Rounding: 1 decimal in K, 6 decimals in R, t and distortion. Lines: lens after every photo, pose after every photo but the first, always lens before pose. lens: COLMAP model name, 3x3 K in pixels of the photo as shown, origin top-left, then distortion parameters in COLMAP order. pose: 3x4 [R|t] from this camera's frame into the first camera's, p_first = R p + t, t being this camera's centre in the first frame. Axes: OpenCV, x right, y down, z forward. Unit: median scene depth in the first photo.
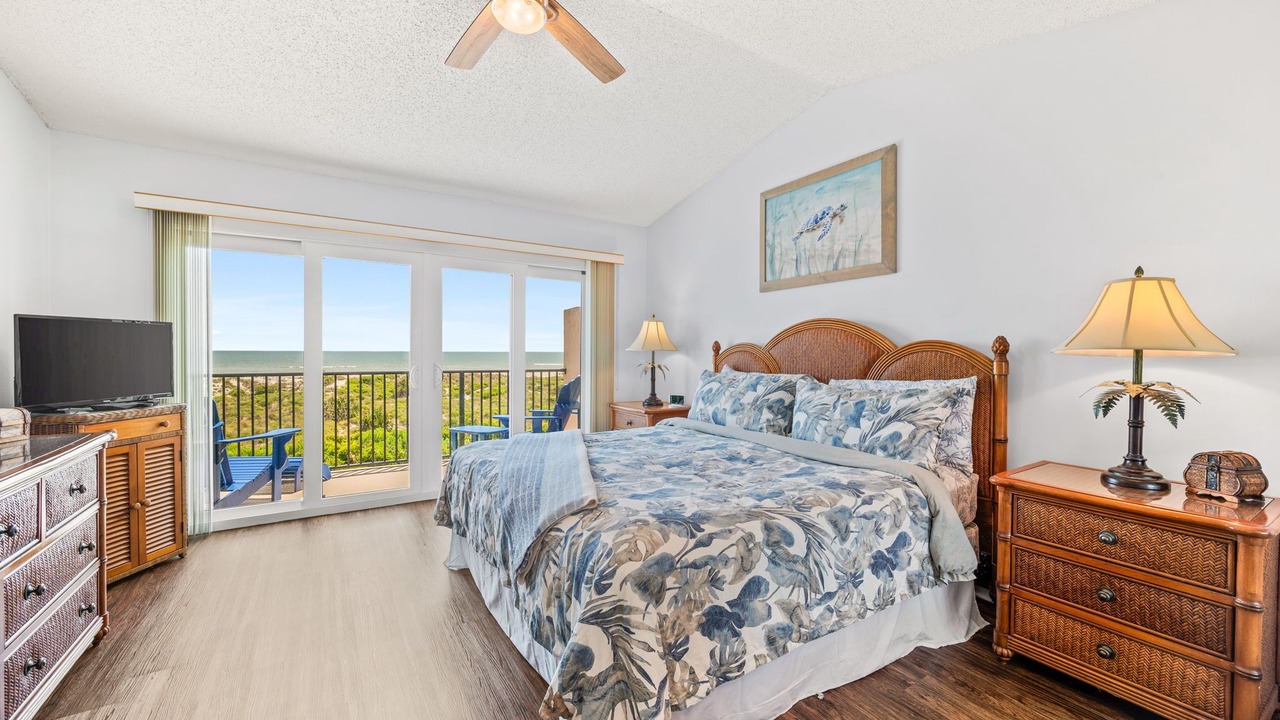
lens RADIAL K [[504.5, 0, 640.5], [0, 504.5, 362.8], [0, 0, 1]] dist [-0.000605, 0.000042]
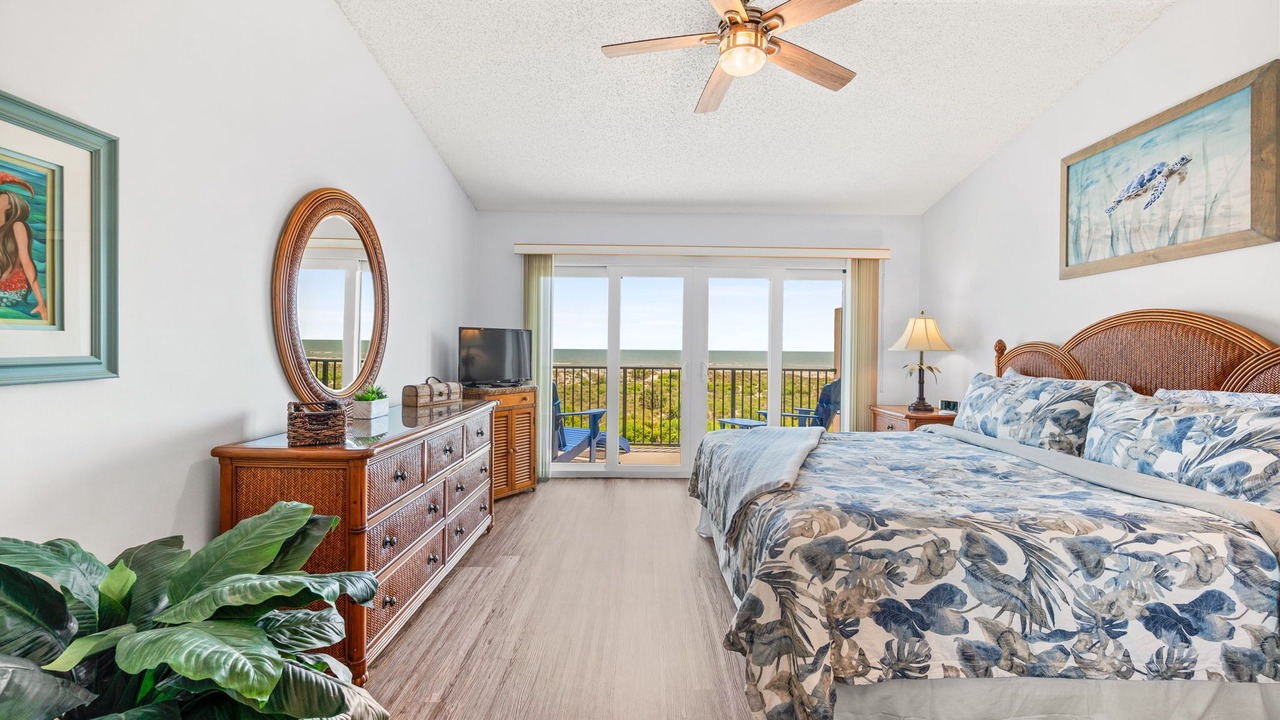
lens RADIAL K [[504.5, 0, 640.5], [0, 504.5, 362.8], [0, 0, 1]] dist [-0.000605, 0.000042]
pose [[0.843893, 0.016933, -0.536244, 0.145261], [-0.016749, 0.999846, 0.005216, 0.002865], [0.536250, 0.004580, 0.844047, -0.078667]]
